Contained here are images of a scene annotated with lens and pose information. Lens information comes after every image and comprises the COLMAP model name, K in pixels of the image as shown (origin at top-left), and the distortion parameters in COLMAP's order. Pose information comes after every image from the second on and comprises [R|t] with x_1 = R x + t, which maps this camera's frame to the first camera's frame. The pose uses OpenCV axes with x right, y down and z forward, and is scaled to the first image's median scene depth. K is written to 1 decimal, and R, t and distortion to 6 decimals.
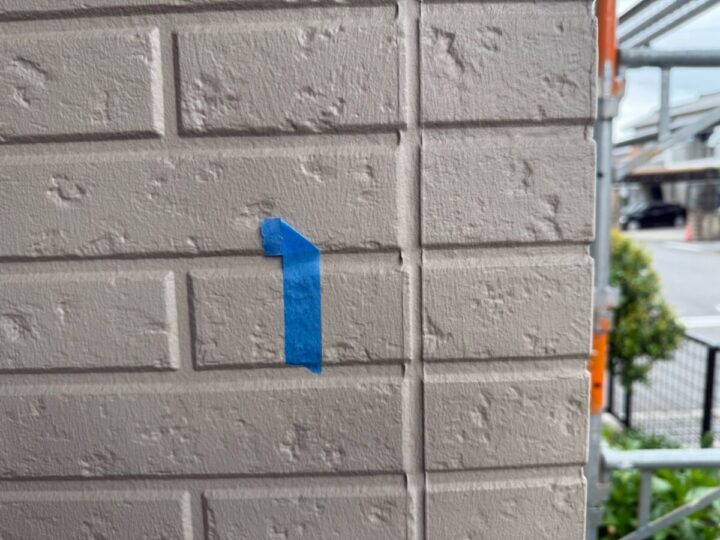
lens RADIAL K [[501.4, 0, 362.6], [0, 501.4, 266.5], [0, 0, 1]] dist [0.010805, -0.033239]
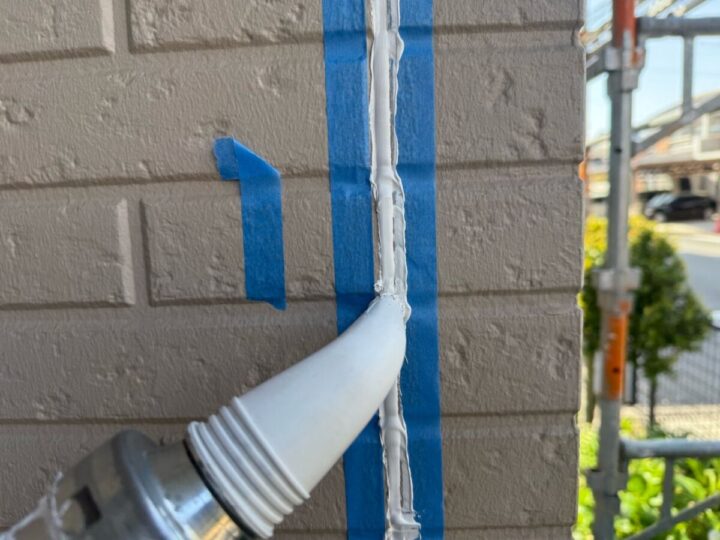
lens RADIAL K [[501.4, 0, 359.6], [0, 501.4, 267.7], [0, 0, 1]] dist [0.010805, -0.033239]
pose [[0.998881, -0.004679, -0.047063, 0.100503], [0.004967, 0.999970, 0.006001, 0.133265], [0.047034, -0.006228, 0.998874, 0.084693]]
